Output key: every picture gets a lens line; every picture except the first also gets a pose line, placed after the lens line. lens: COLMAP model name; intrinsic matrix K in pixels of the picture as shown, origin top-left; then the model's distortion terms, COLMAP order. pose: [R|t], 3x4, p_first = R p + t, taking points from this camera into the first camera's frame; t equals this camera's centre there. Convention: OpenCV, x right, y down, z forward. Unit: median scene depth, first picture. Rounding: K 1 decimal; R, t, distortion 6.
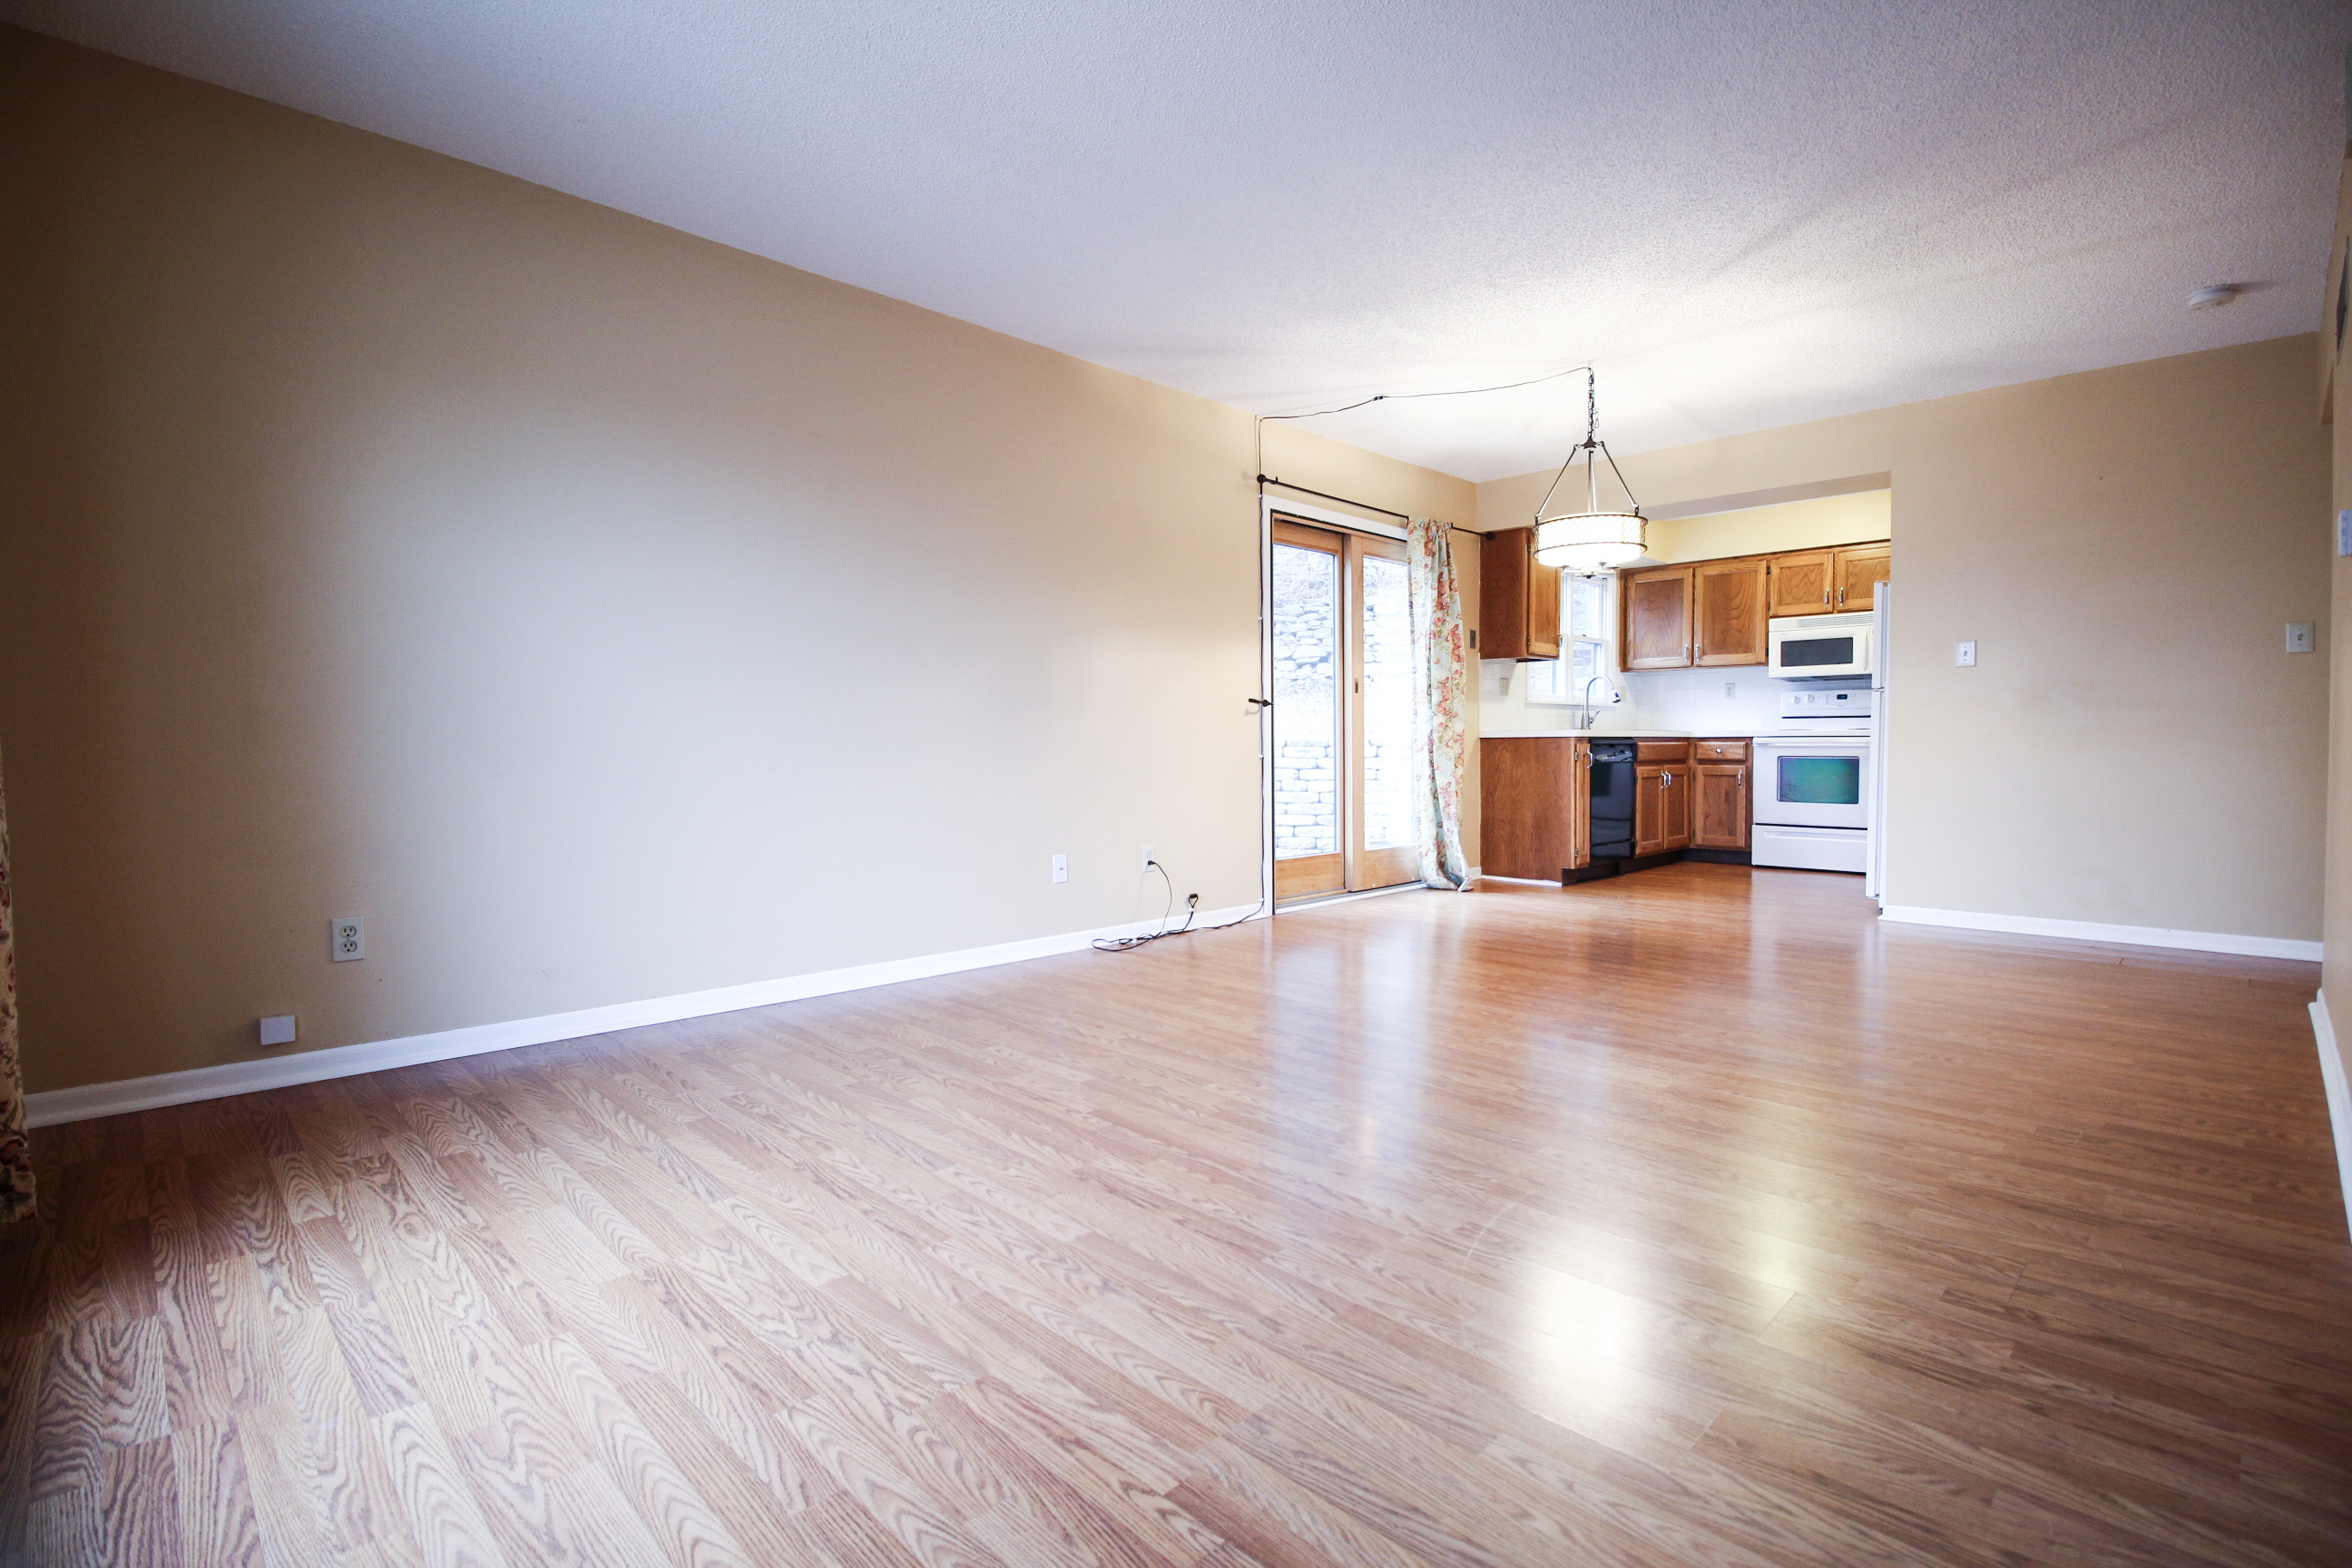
lens RADIAL K [[1083.7, 0, 1164.0], [0, 1083.7, 766.7], [0, 0, 1]] dist [-0.008520, -0.005803]
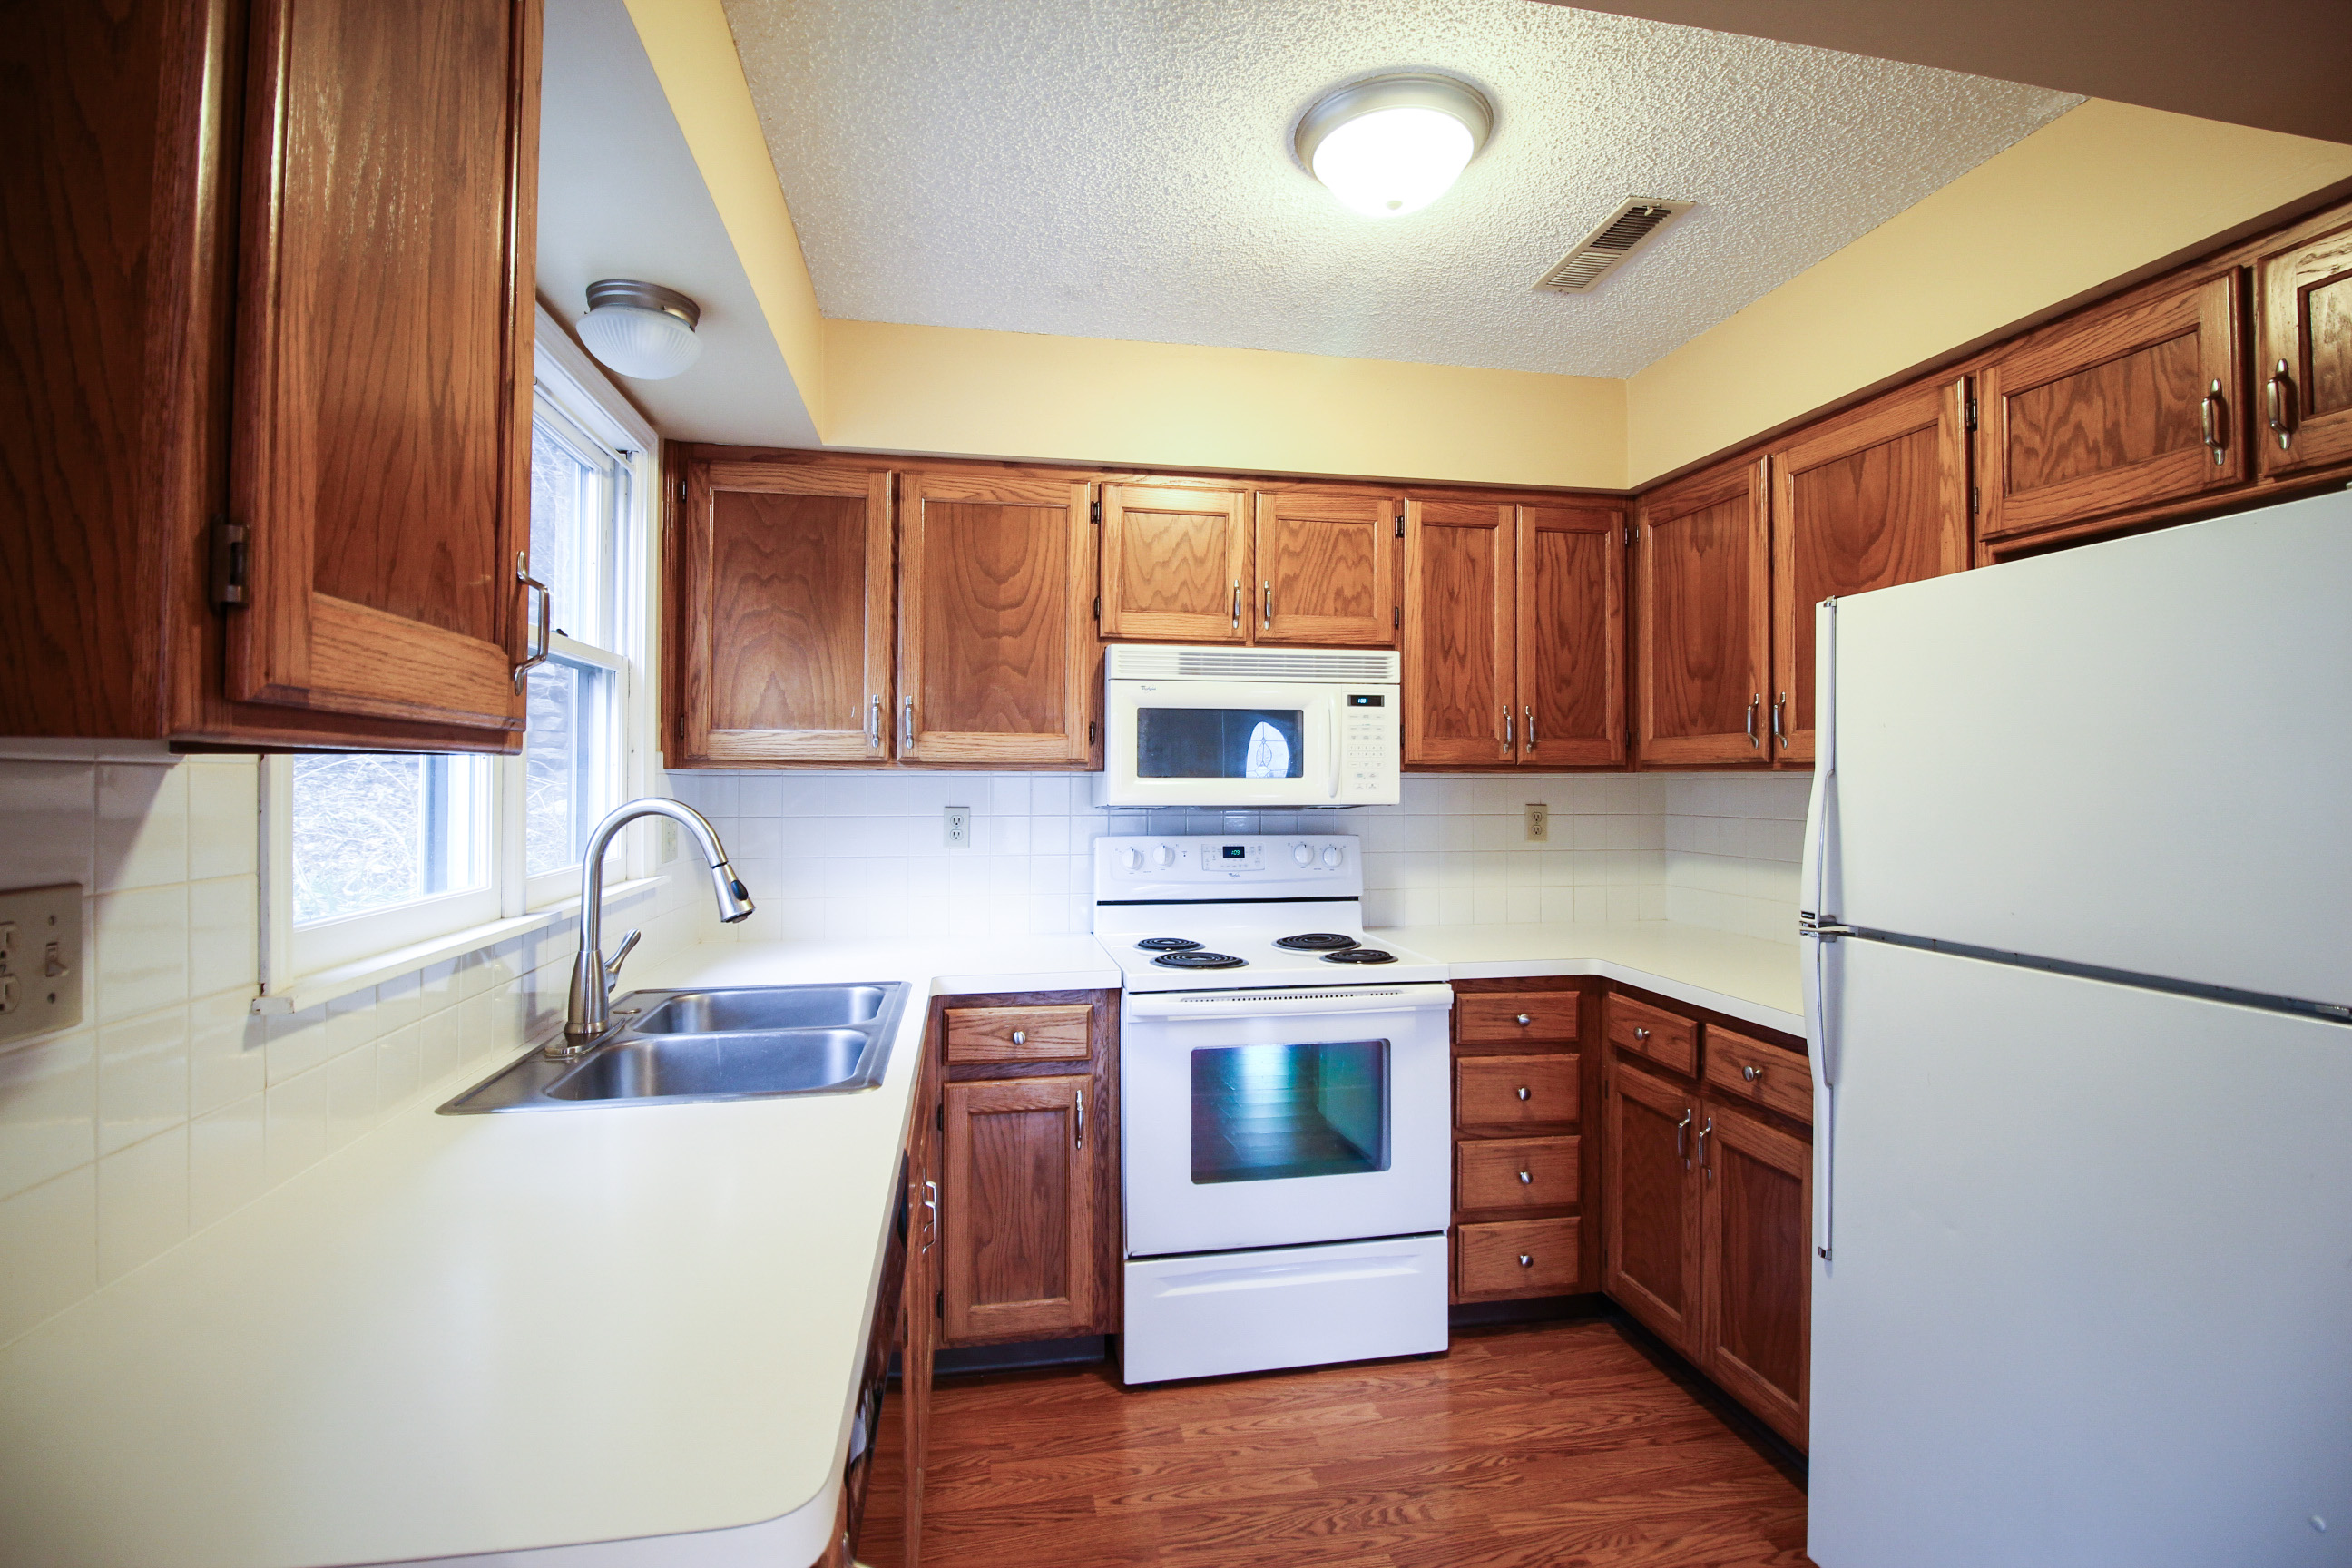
lens RADIAL K [[1083.7, 0, 1169.2], [0, 1083.7, 770.4], [0, 0, 1]] dist [-0.008520, -0.005803]
pose [[0.559930, 0.010491, 0.828473, 0.792212], [0.015203, 0.999621, -0.022934, -0.250109], [-0.828400, 0.025437, 0.559559, 2.280824]]
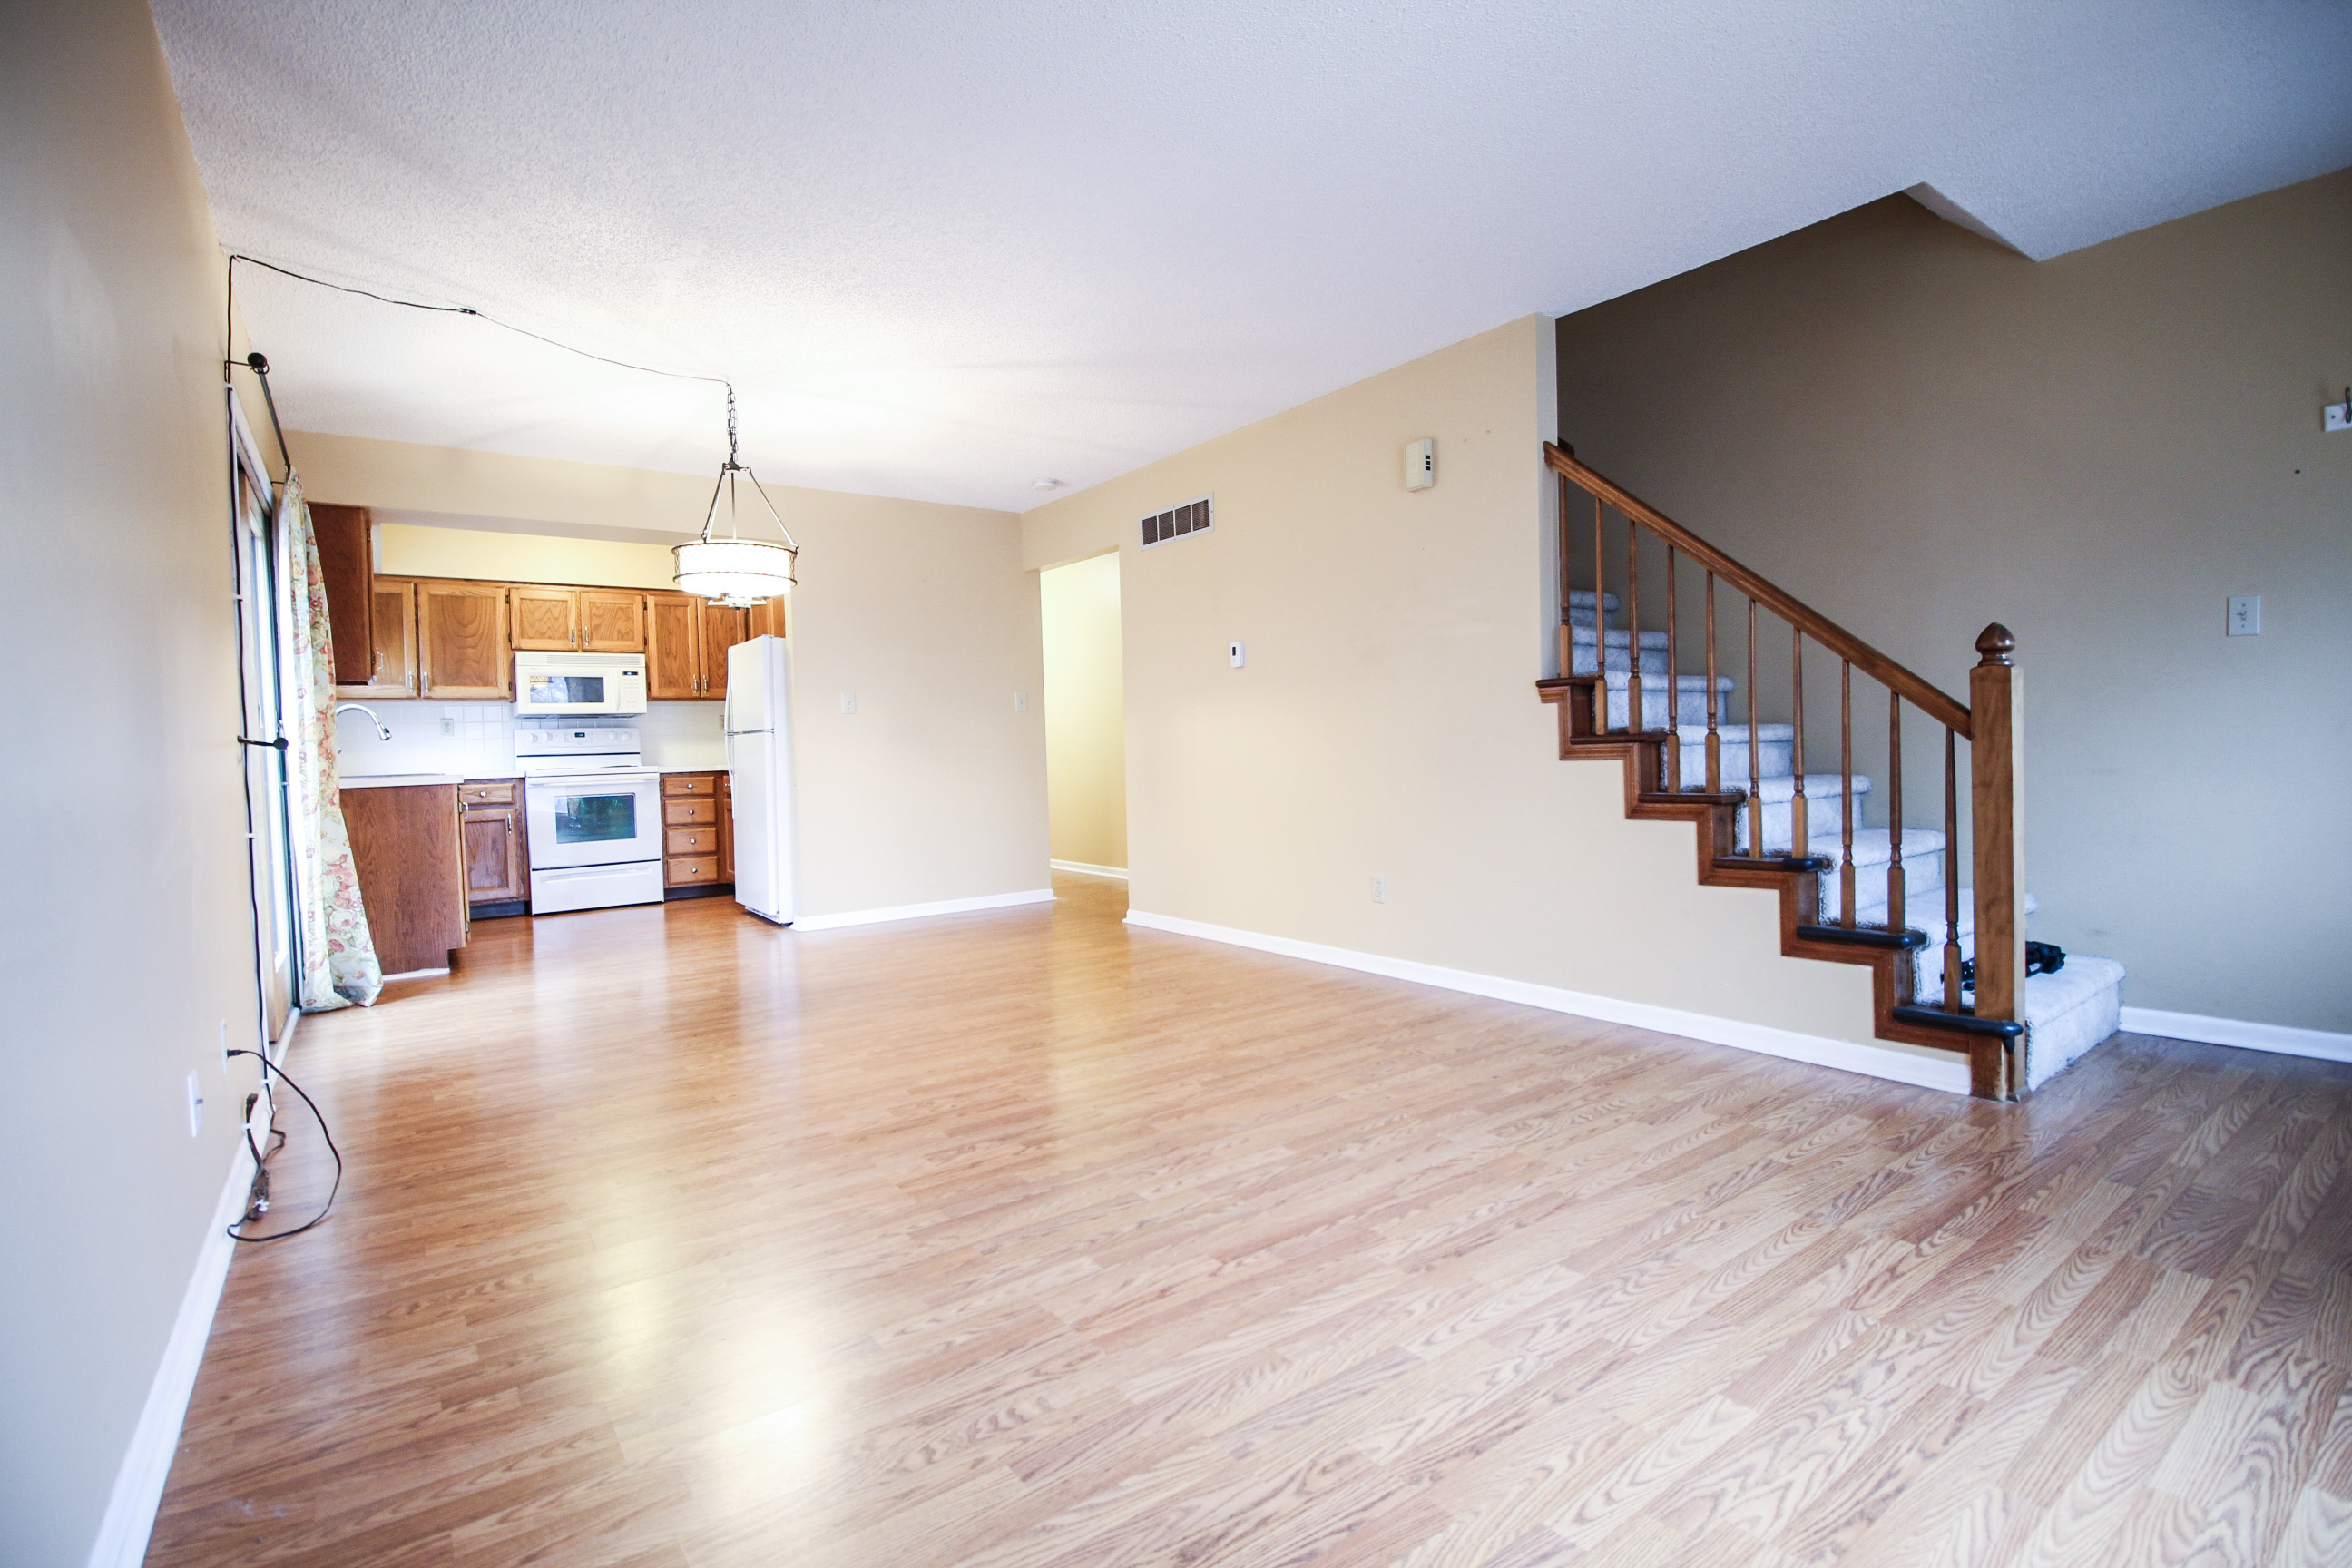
lens RADIAL K [[1083.7, 0, 1173.3], [0, 1083.7, 774.2], [0, 0, 1]] dist [-0.008520, -0.005803]
pose [[0.147407, -0.029013, 0.988650, -0.836692], [0.052154, 0.998407, 0.021524, -0.060337], [-0.987700, 0.048390, 0.148686, 0.877290]]
